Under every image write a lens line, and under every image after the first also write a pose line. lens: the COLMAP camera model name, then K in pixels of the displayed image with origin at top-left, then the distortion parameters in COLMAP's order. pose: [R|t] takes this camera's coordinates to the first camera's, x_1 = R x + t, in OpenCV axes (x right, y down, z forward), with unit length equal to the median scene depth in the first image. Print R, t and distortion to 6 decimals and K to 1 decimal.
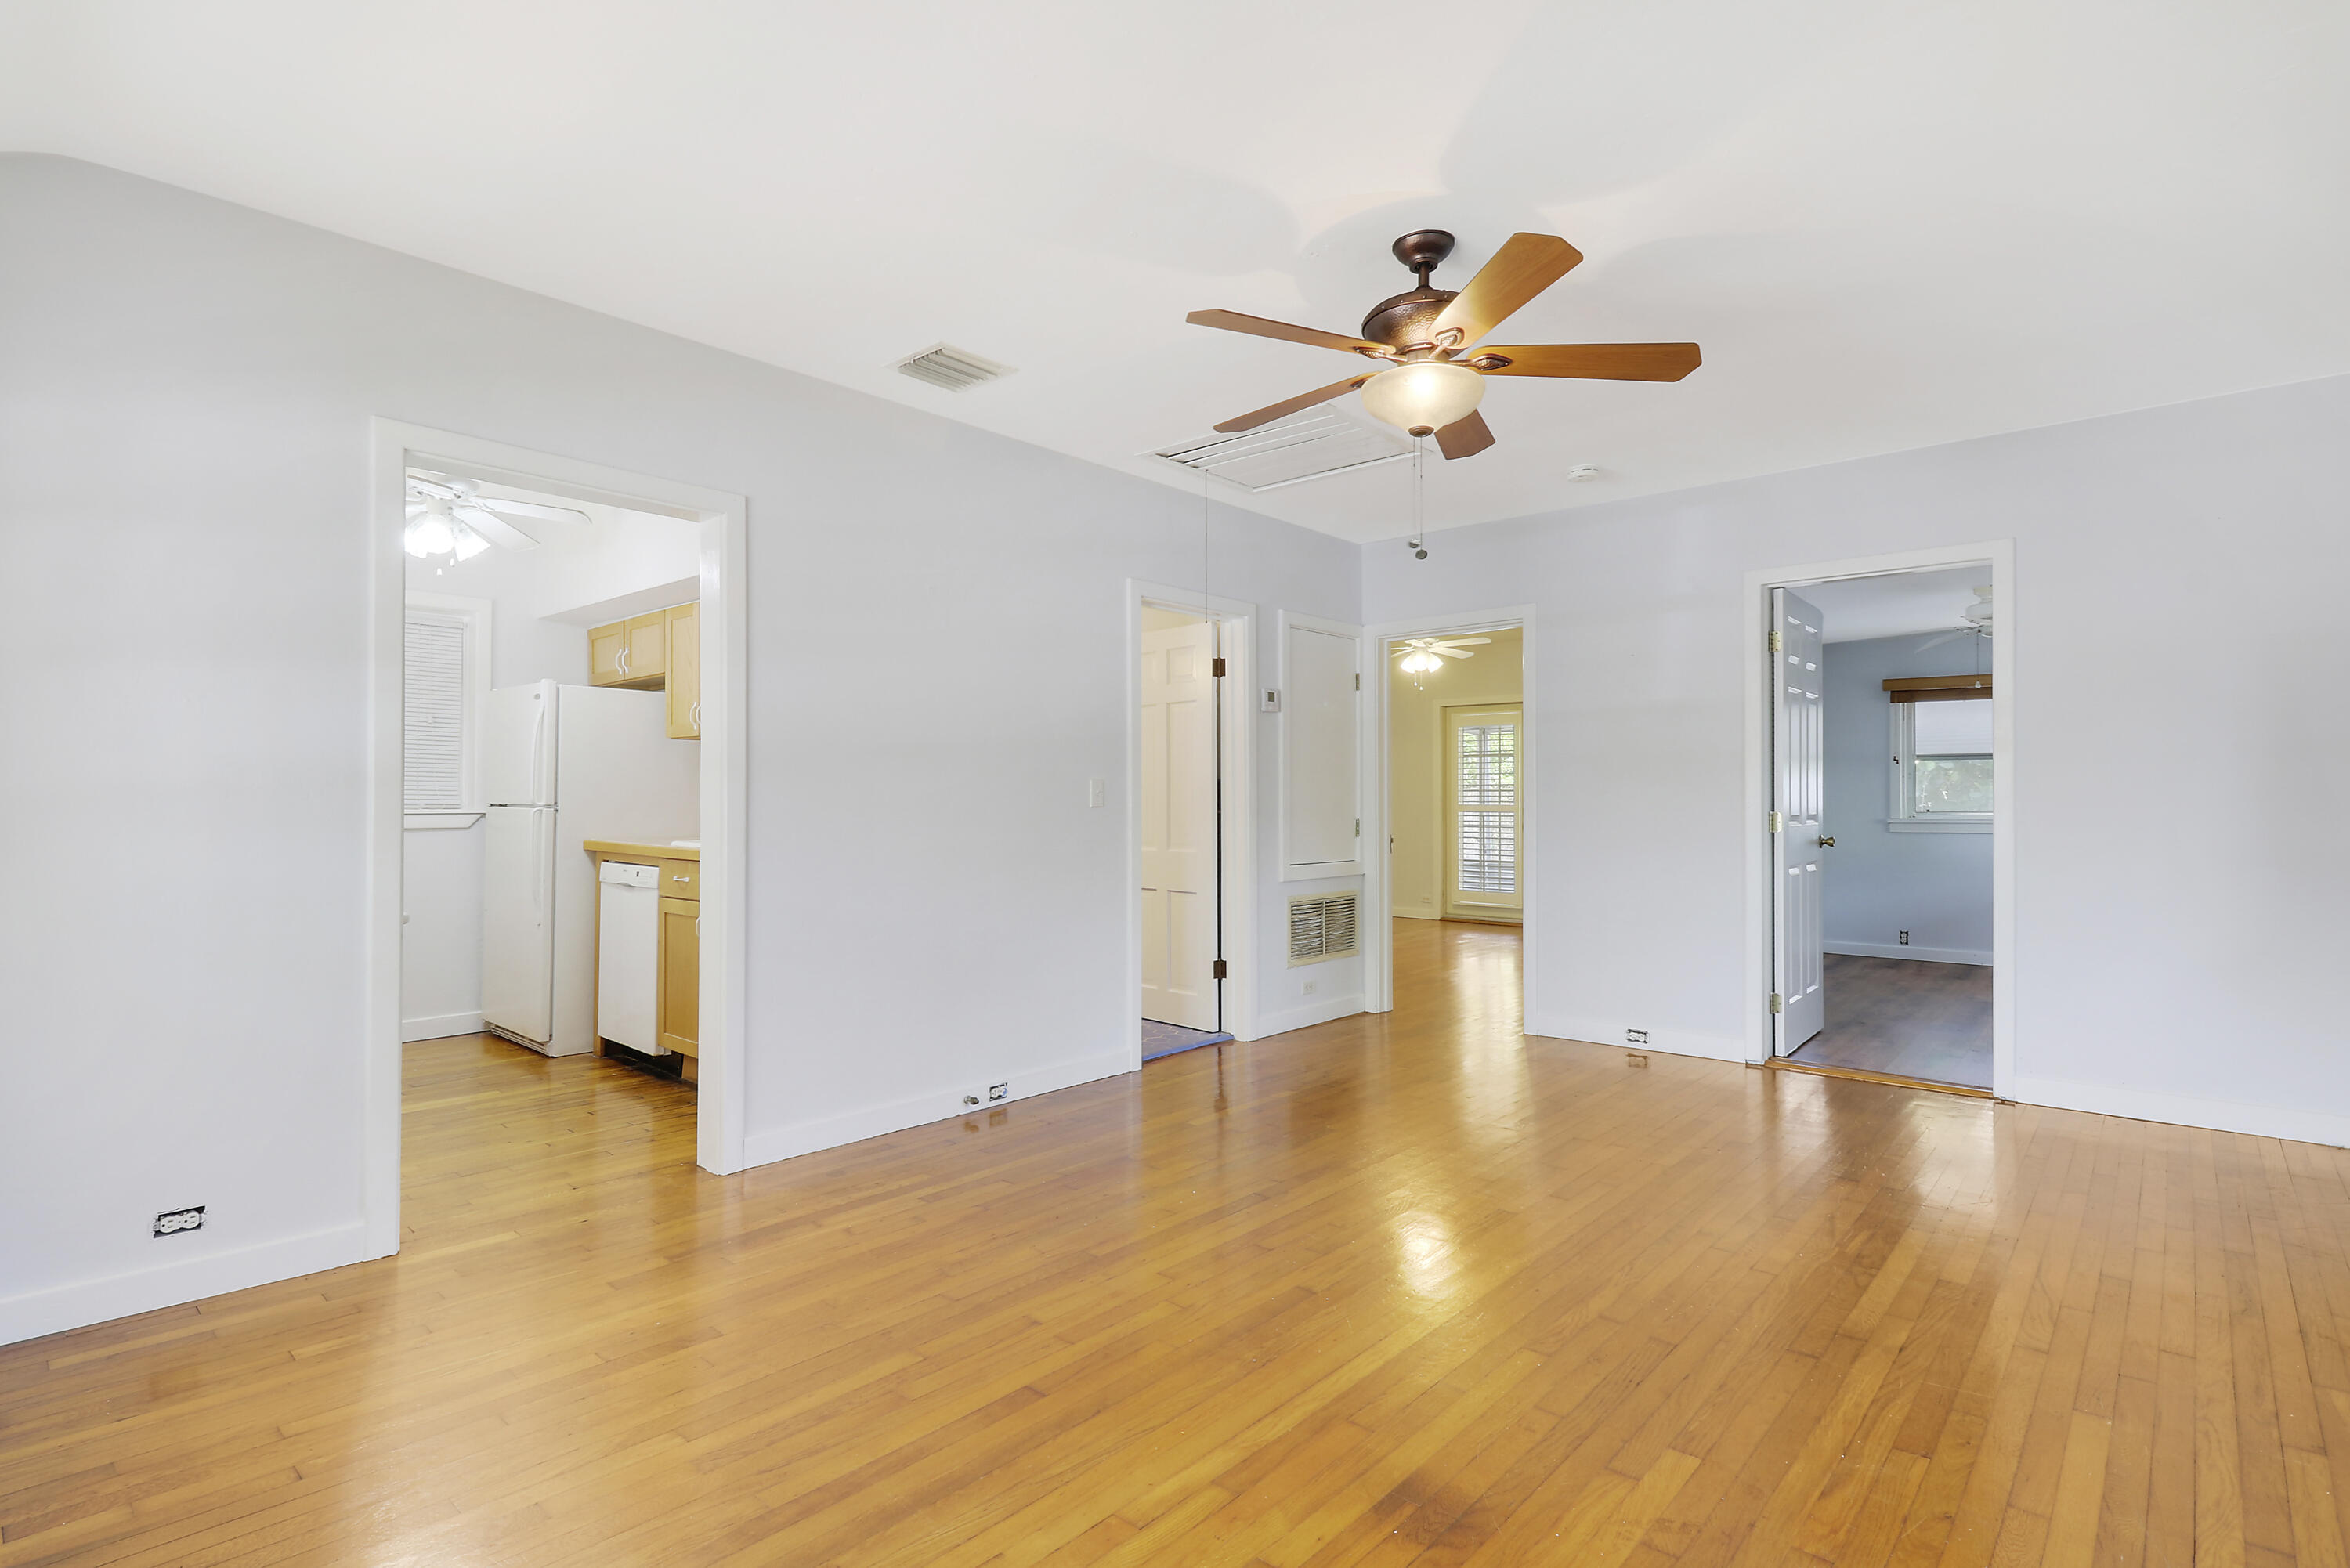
lens RADIAL K [[1146.5, 0, 1185.4], [0, 1146.5, 786.4], [0, 0, 1]] dist [0.001062, 0.000893]
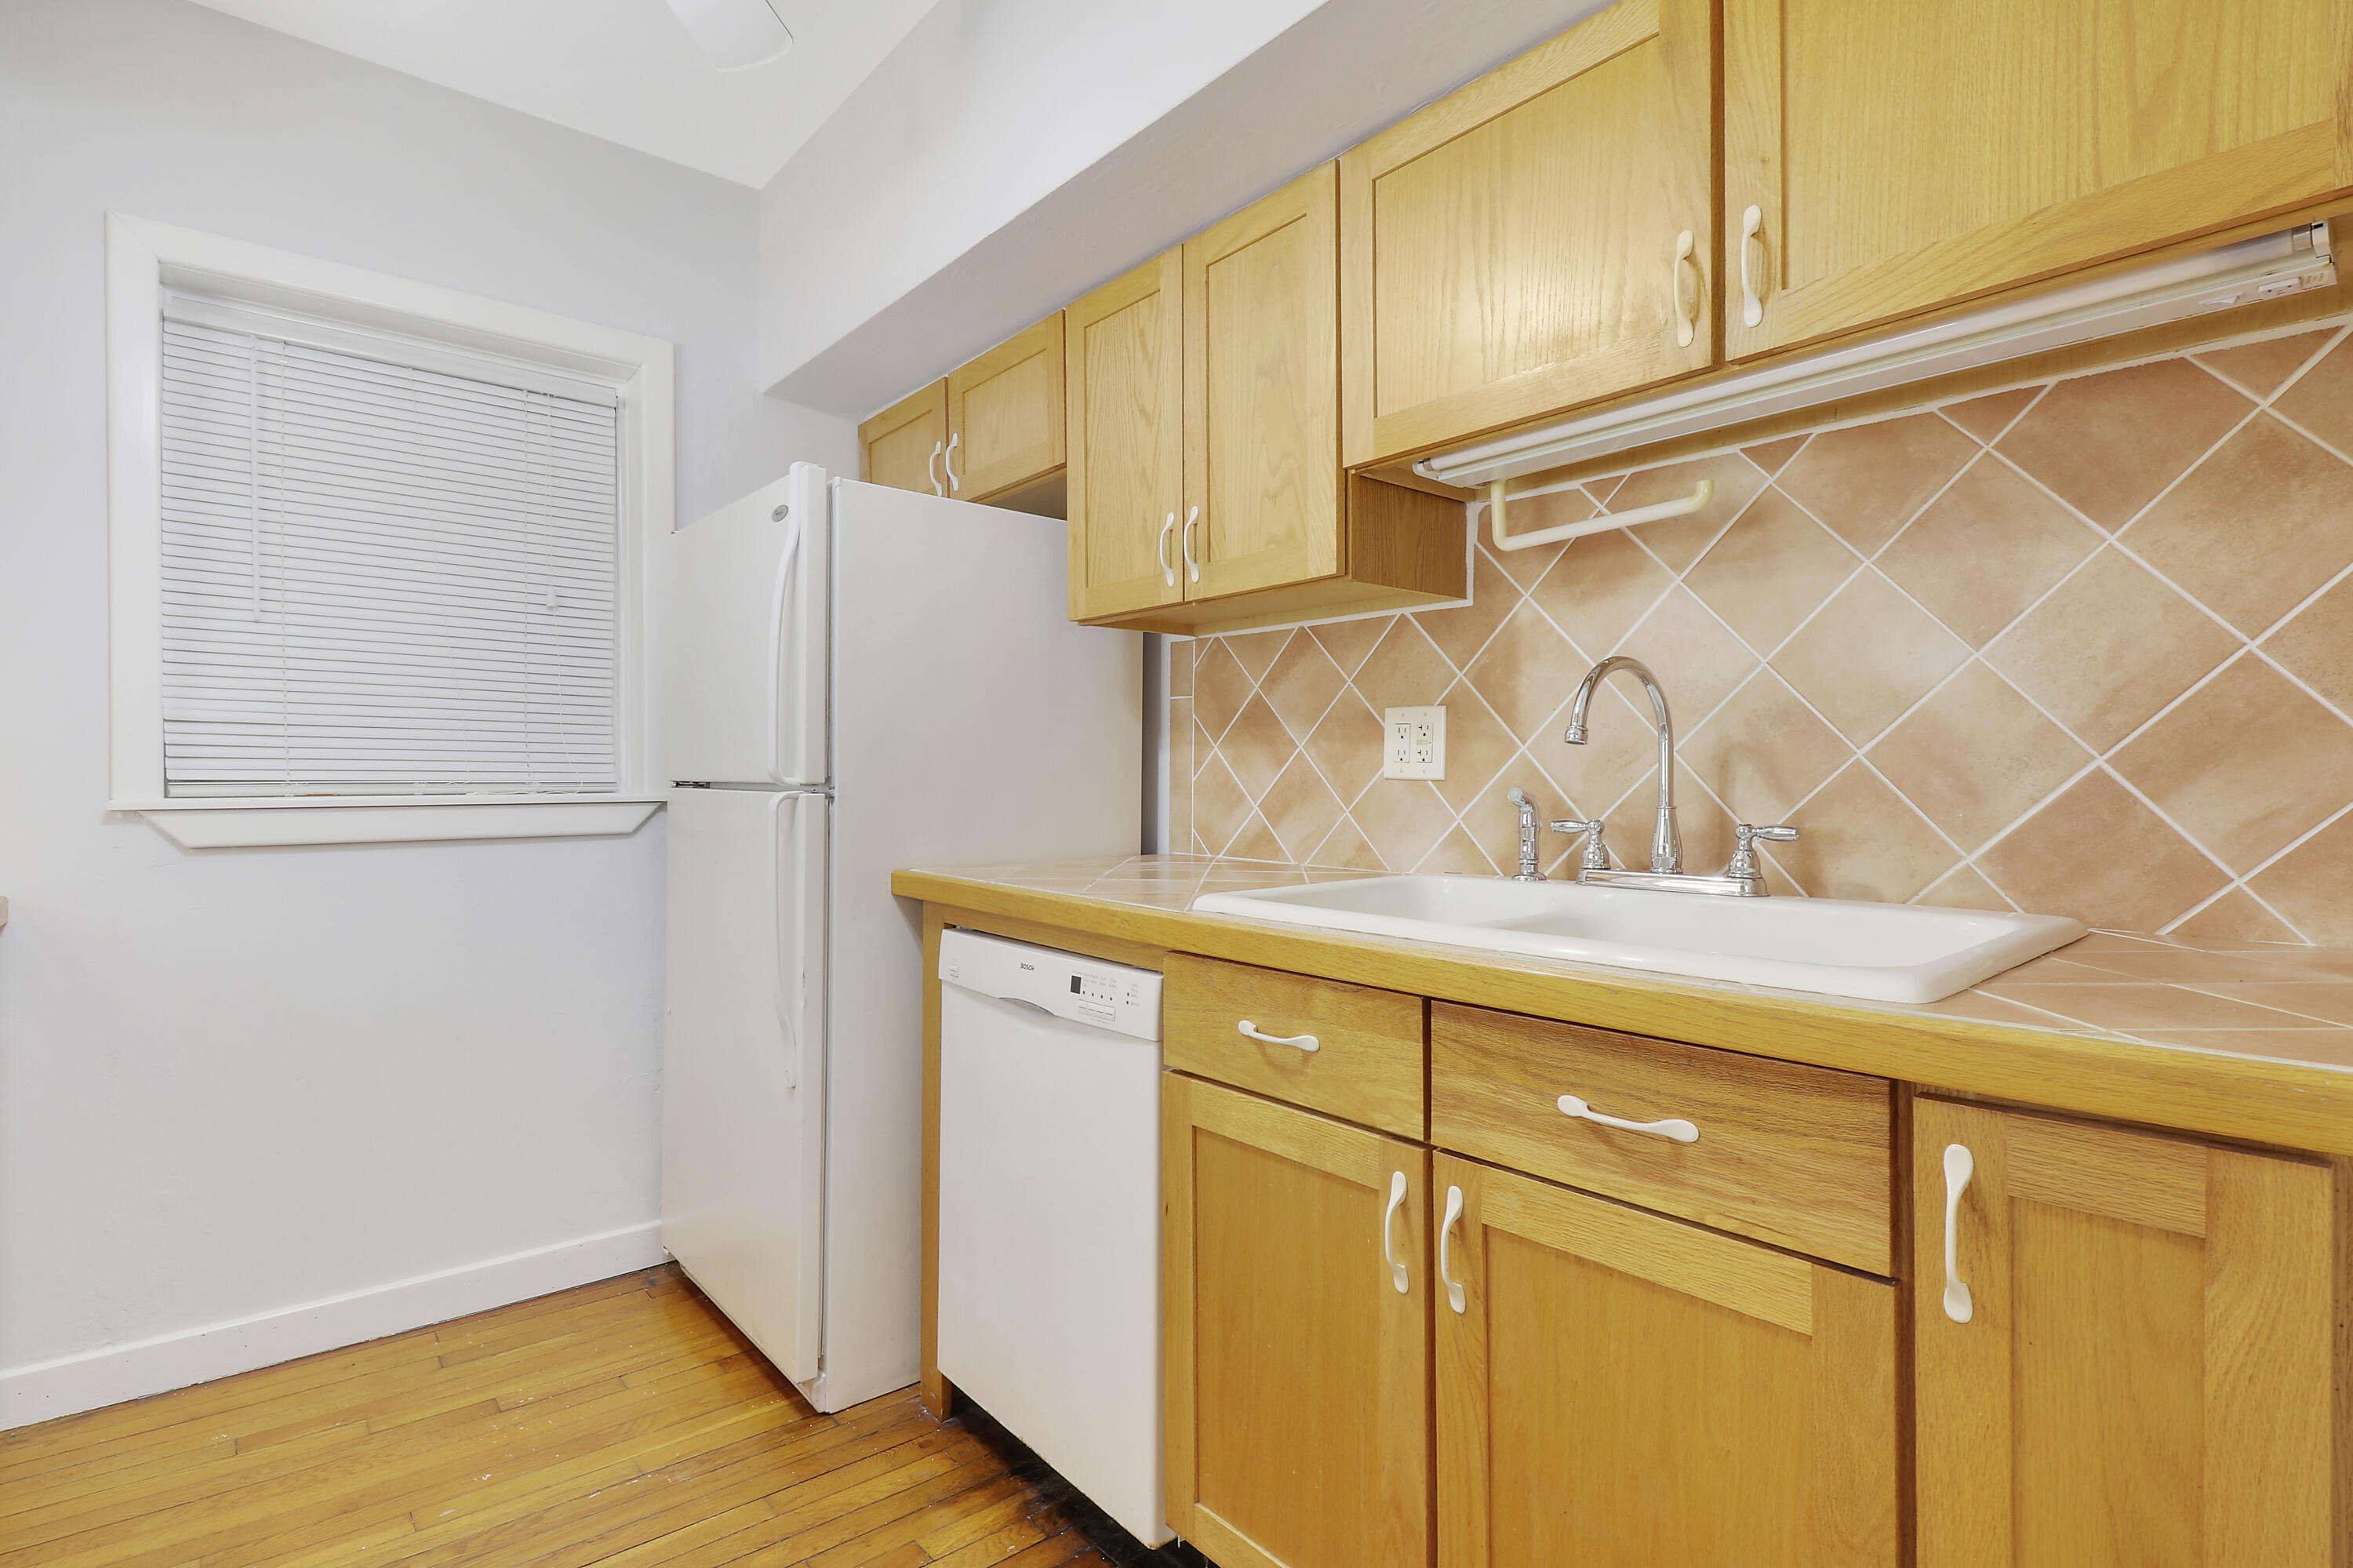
lens RADIAL K [[1138.4, 0, 1168.9], [0, 1138.4, 794.0], [0, 0, 1]] dist [0.026107, -0.026566]
pose [[0.990051, 0.002535, -0.140689, -0.374917], [0.000458, 0.999774, 0.021235, 0.011215], [0.140711, -0.021088, 0.989826, 0.623351]]
